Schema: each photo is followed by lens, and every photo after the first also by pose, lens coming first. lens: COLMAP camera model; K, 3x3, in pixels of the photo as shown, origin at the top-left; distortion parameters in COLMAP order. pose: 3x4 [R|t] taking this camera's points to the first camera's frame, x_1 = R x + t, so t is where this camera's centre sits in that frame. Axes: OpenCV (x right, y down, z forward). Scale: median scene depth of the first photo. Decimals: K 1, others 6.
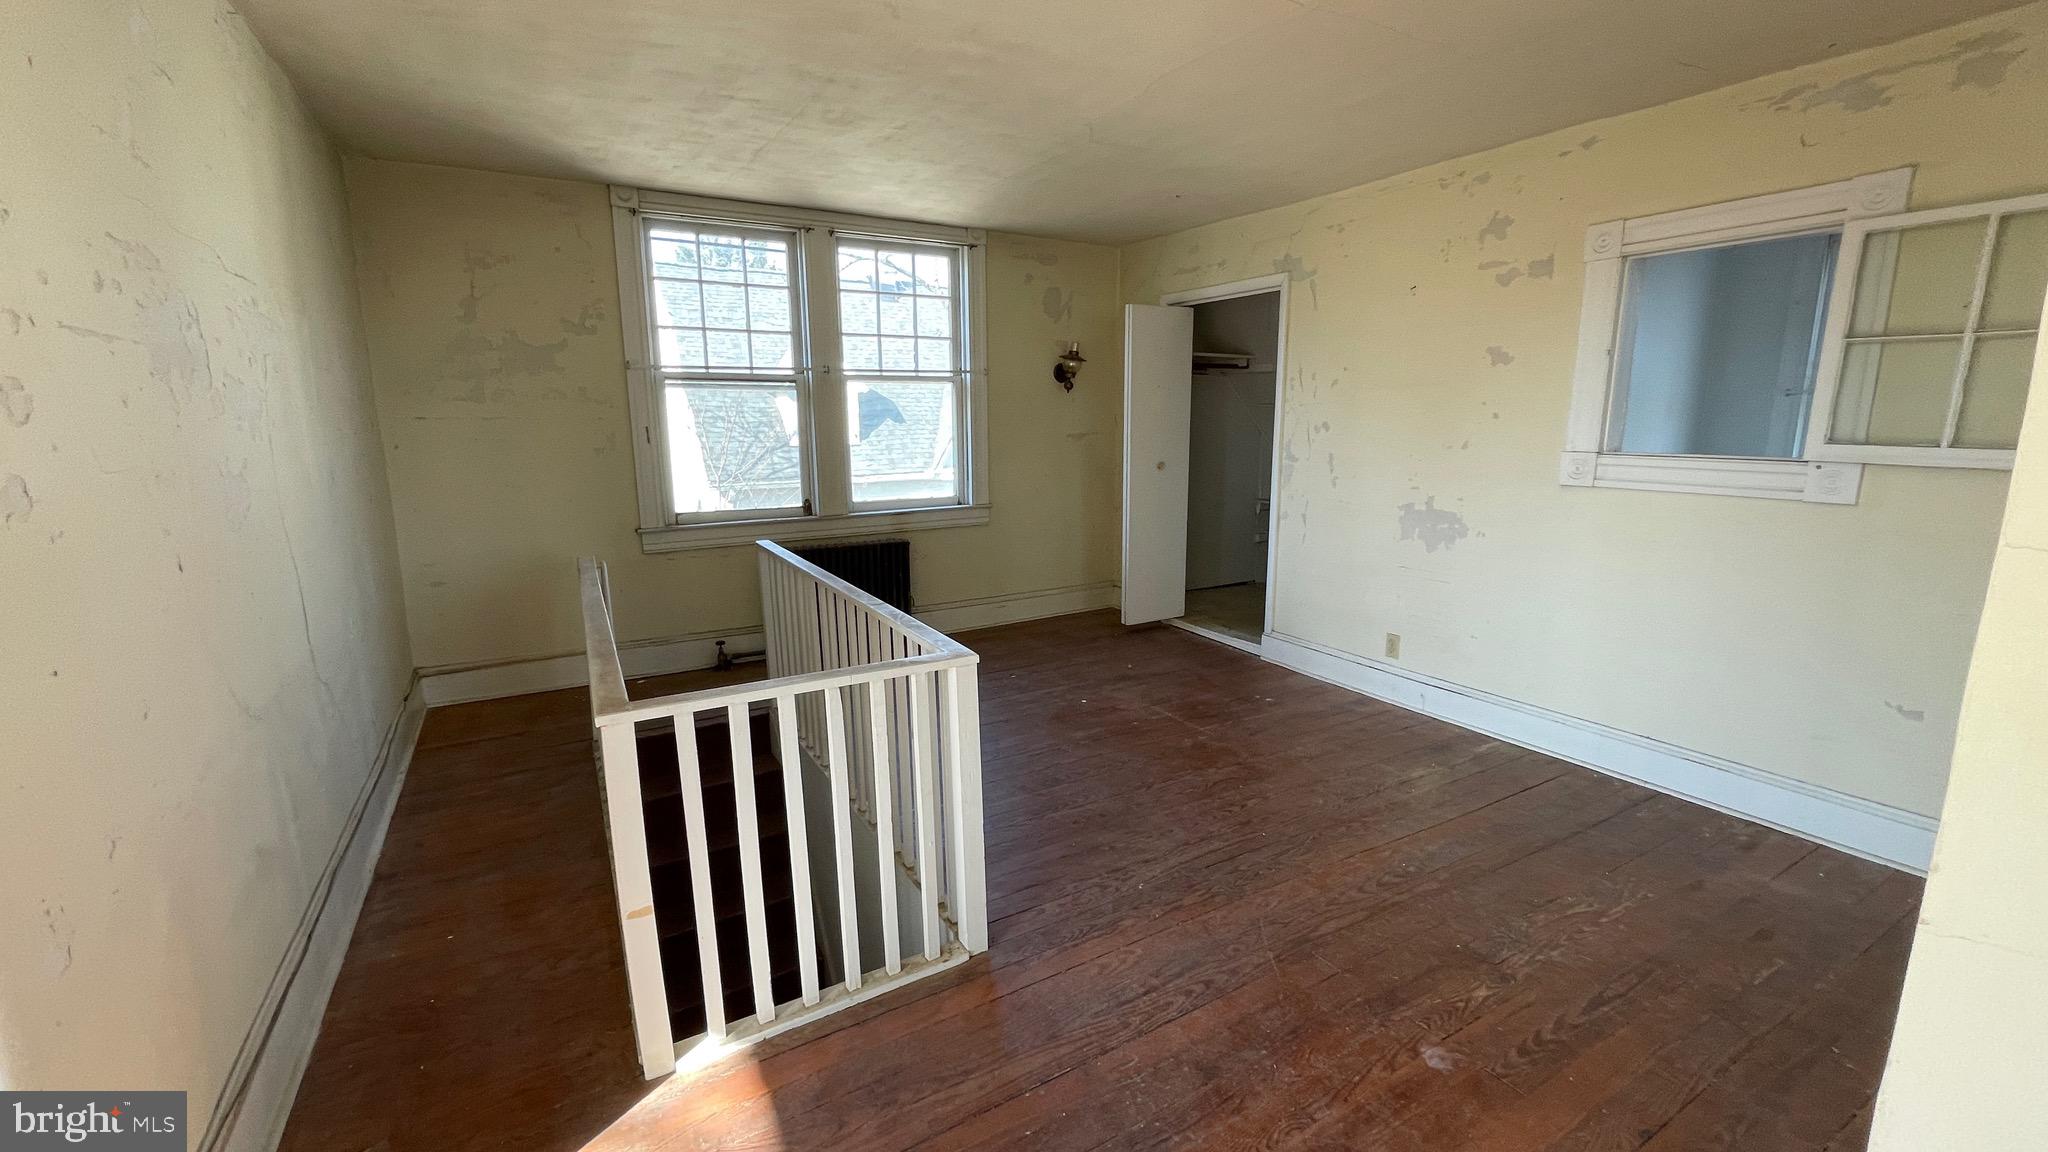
lens RADIAL K [[831.3, 0, 1027.7], [0, 831.3, 573.9], [0, 0, 1]] dist [-0.004248, 0.000293]
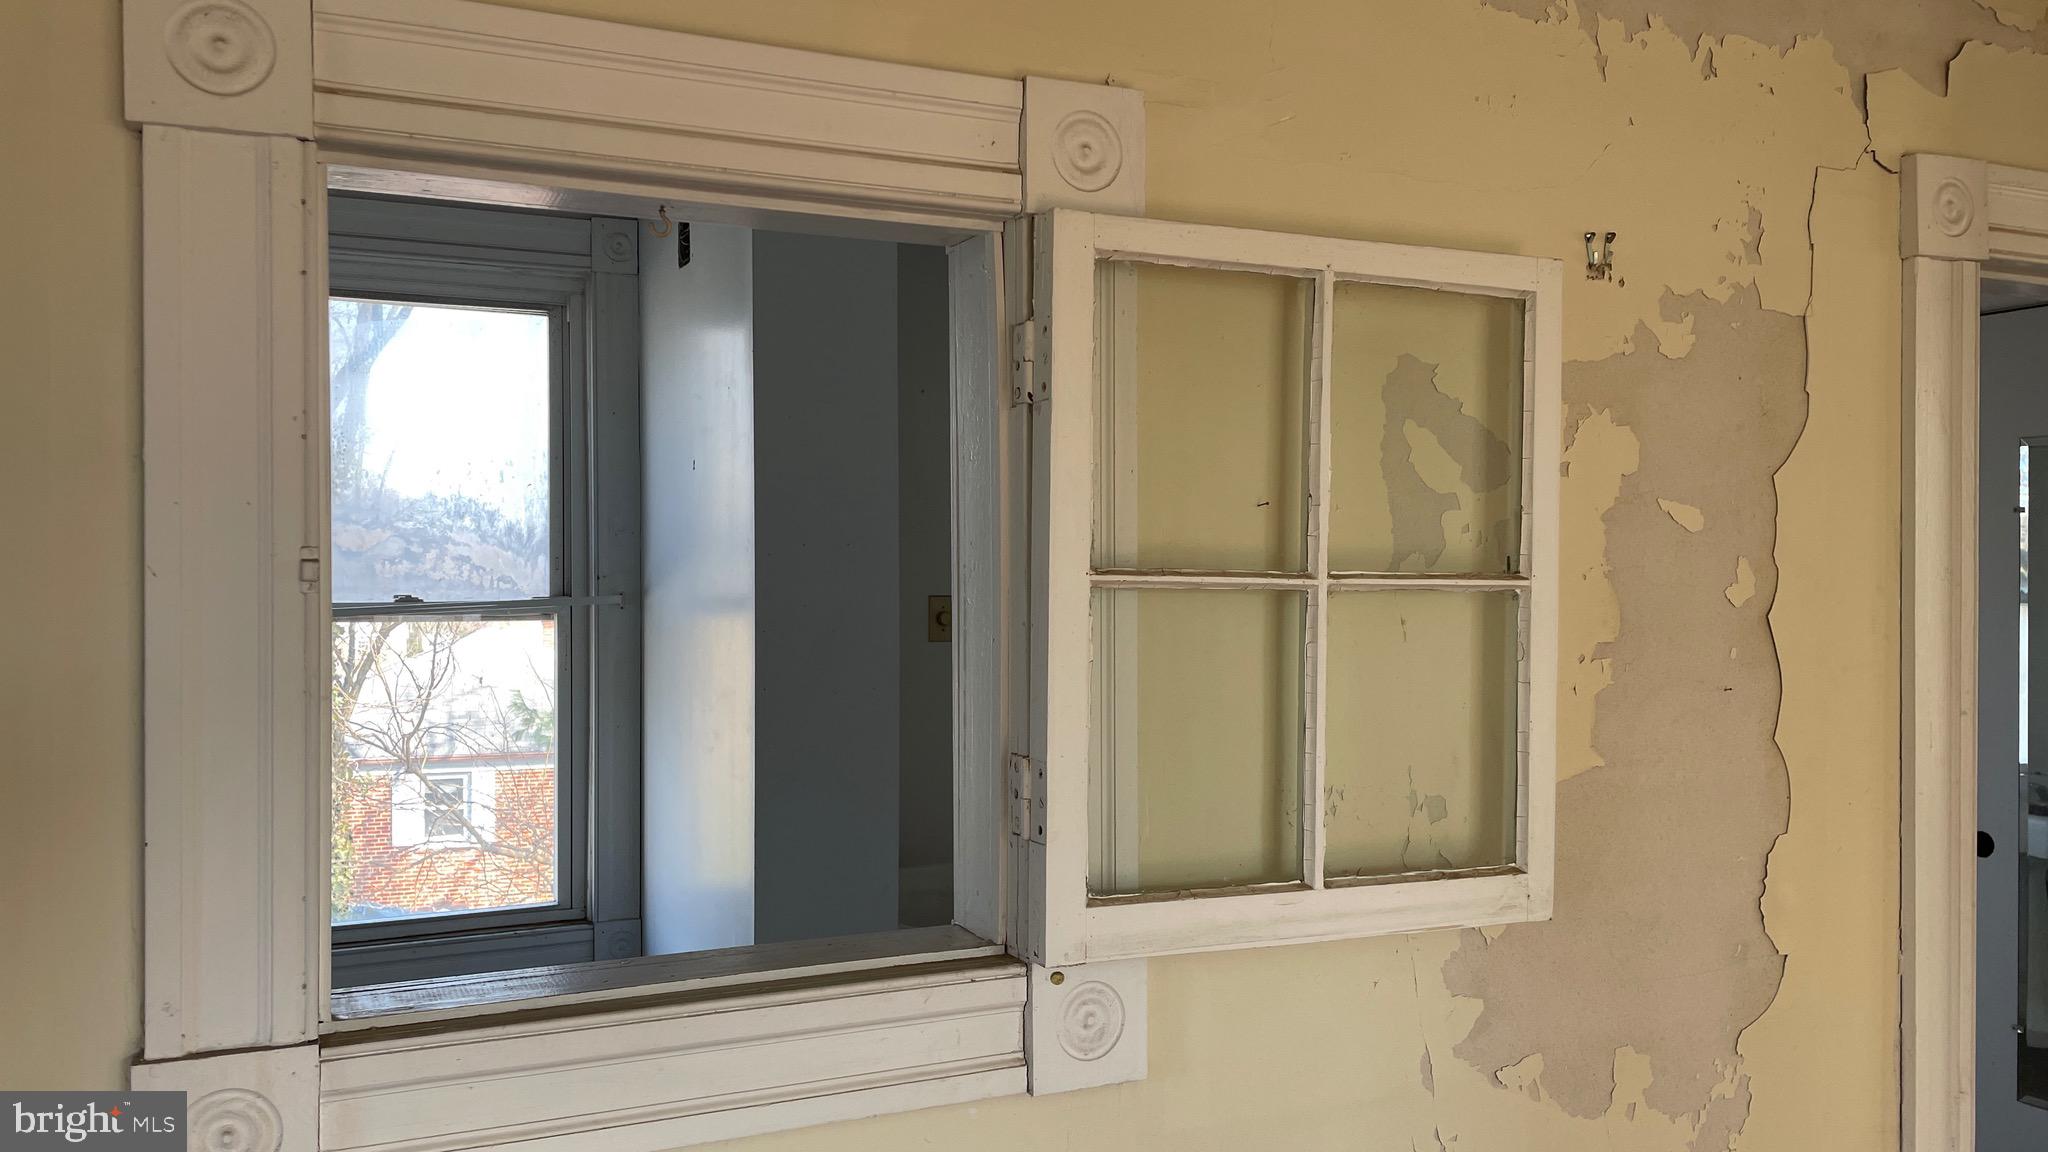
lens RADIAL K [[1548.7, 0, 1025.9], [0, 1548.7, 566.1], [0, 0, 1]] dist [0.129616, -0.159701]
pose [[0.091649, 0.000914, 0.995791, 0.223797], [0.193713, 0.980879, -0.018729, -0.154957], [-0.976768, 0.194615, 0.089720, 0.535952]]
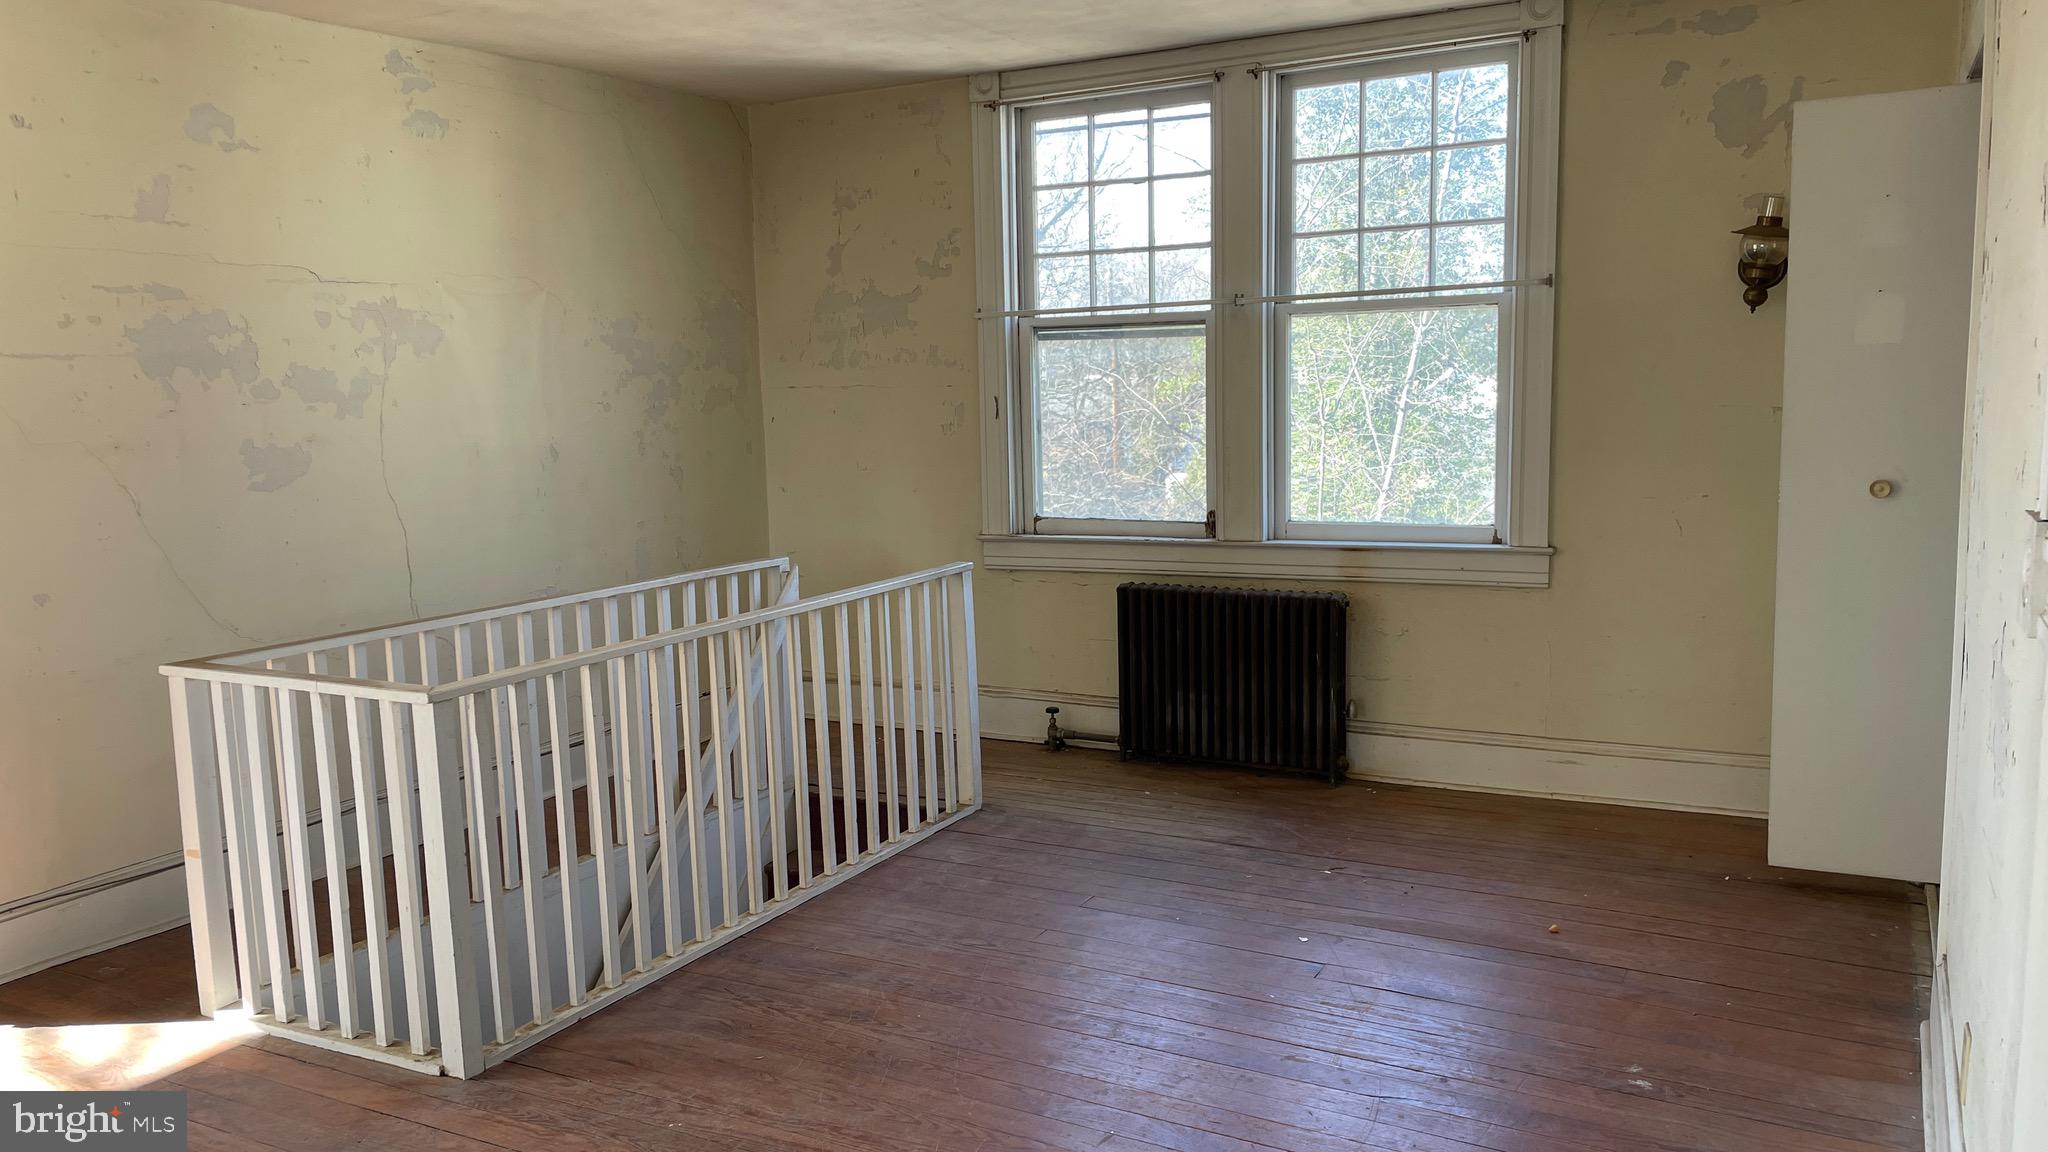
lens RADIAL K [[1548.7, 0, 1025.9], [0, 1548.7, 566.1], [0, 0, 1]] dist [0.129616, -0.159701]
pose [[0.518783, 0.093844, -0.849740, 0.683725], [-0.138942, 0.989997, 0.024507, -0.061684], [0.843540, 0.105351, 0.526633, 0.298879]]
